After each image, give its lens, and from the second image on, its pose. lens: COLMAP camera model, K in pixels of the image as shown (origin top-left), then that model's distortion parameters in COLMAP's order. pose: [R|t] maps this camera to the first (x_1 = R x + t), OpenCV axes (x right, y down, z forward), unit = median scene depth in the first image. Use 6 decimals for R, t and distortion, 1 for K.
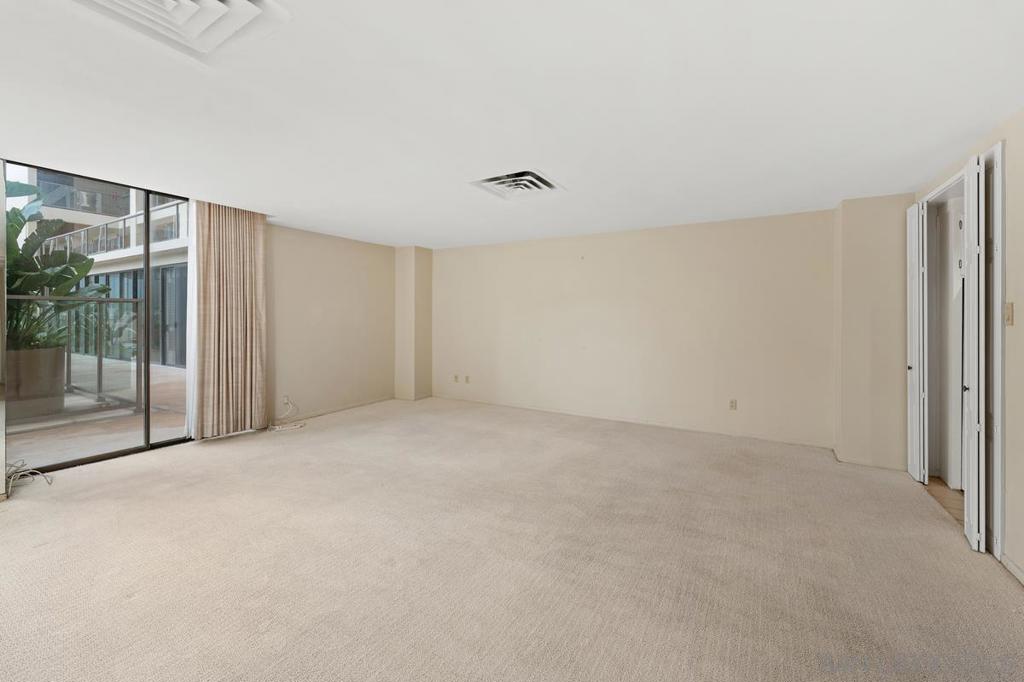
lens RADIAL K [[420.2, 0, 508.1], [0, 420.2, 319.7], [0, 0, 1]] dist [0.001890, -0.000061]
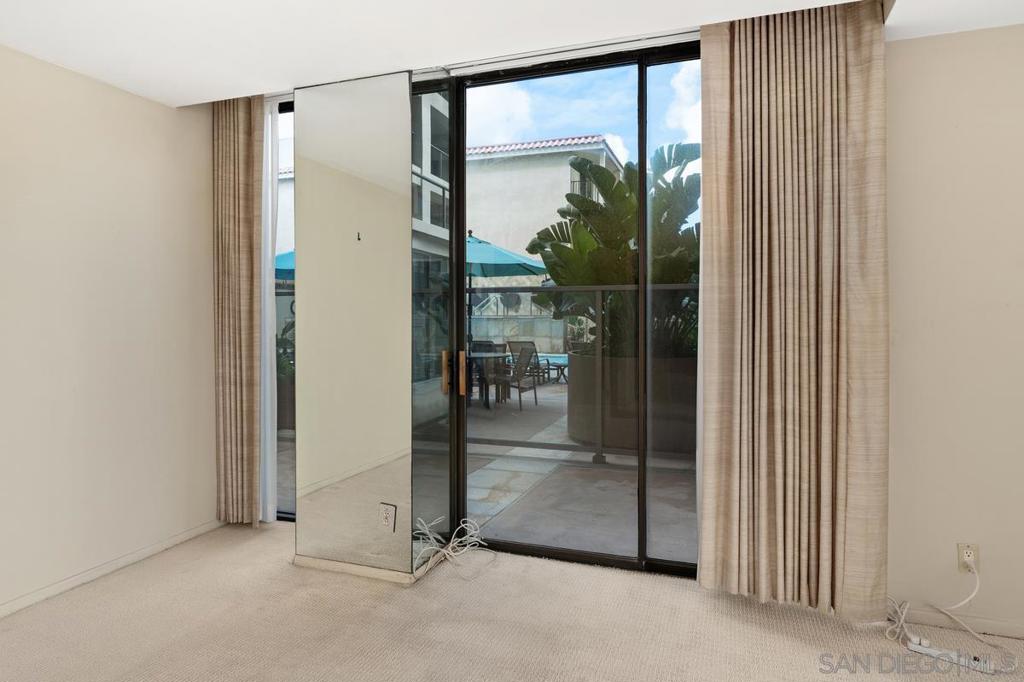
lens RADIAL K [[617.8, 0, 511.6], [0, 617.8, 320.0], [0, 0, 1]] dist [-0.004654, -0.001973]
pose [[0.189455, 0.001885, -0.981888, -0.139186], [-0.005403, 0.999985, 0.000878, 0.007832], [0.981875, 0.005139, 0.189462, 0.621375]]
